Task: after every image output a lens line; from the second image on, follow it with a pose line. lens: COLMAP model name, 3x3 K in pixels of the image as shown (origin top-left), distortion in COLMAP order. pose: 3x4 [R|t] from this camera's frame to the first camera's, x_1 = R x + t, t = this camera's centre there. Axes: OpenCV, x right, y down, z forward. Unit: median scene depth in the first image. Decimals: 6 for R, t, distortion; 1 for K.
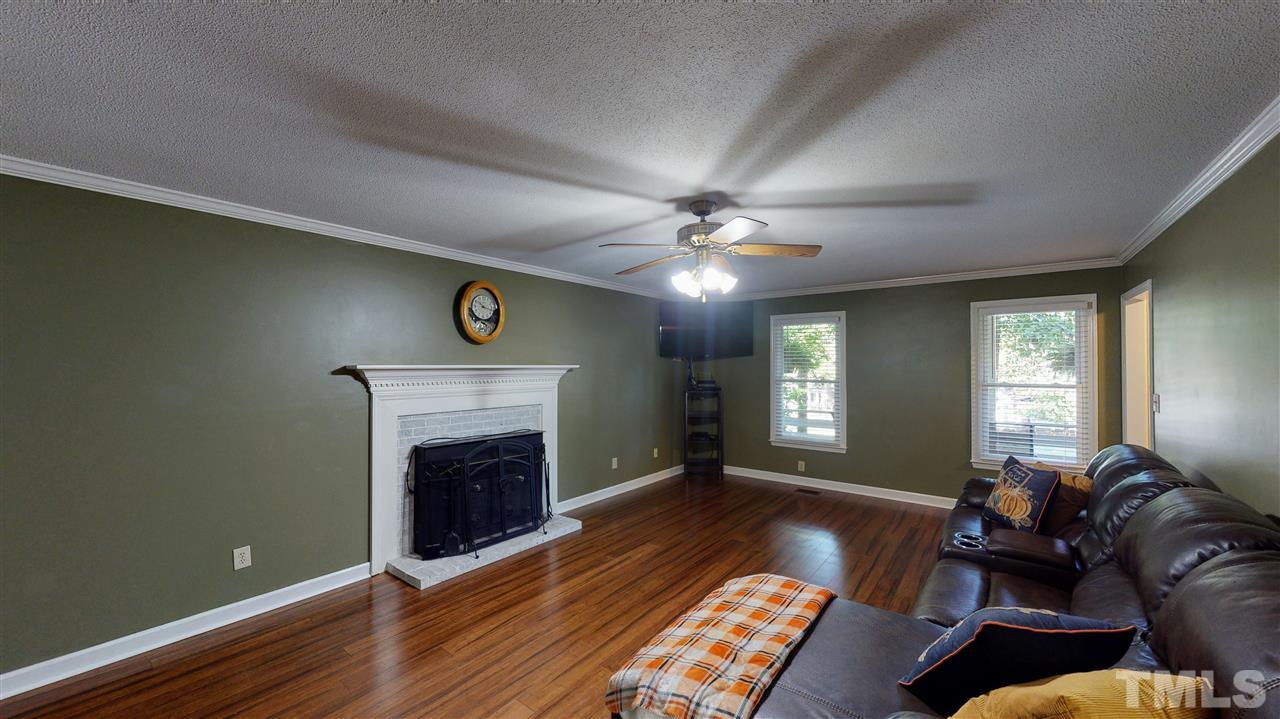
lens RADIAL K [[467.4, 0, 640.2], [0, 467.4, 361.1], [0, 0, 1]] dist [-0.000637, -0.000093]
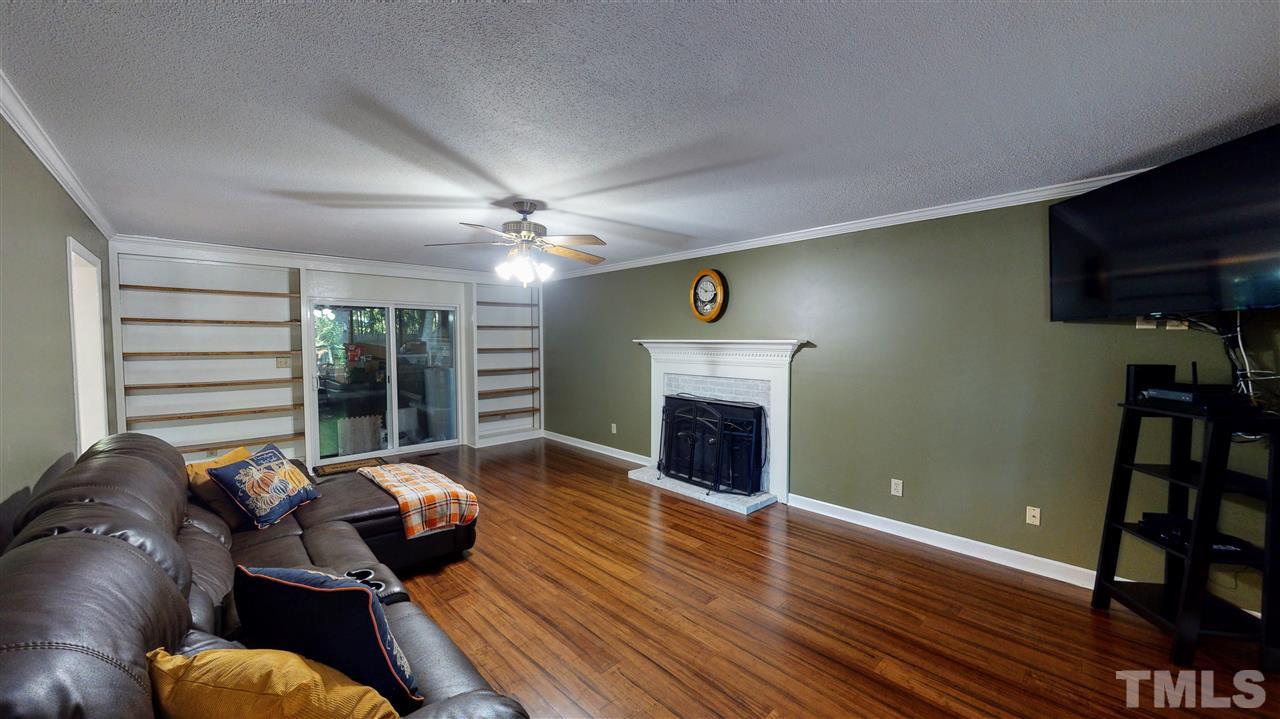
lens RADIAL K [[467.4, 0, 640.2], [0, 467.4, 361.1], [0, 0, 1]] dist [-0.000637, -0.000093]
pose [[-0.142325, 0.045734, -0.988763, 0.881029], [0.010255, 0.998947, 0.044729, 0.007942], [0.989767, -0.003773, -0.142644, 1.001994]]
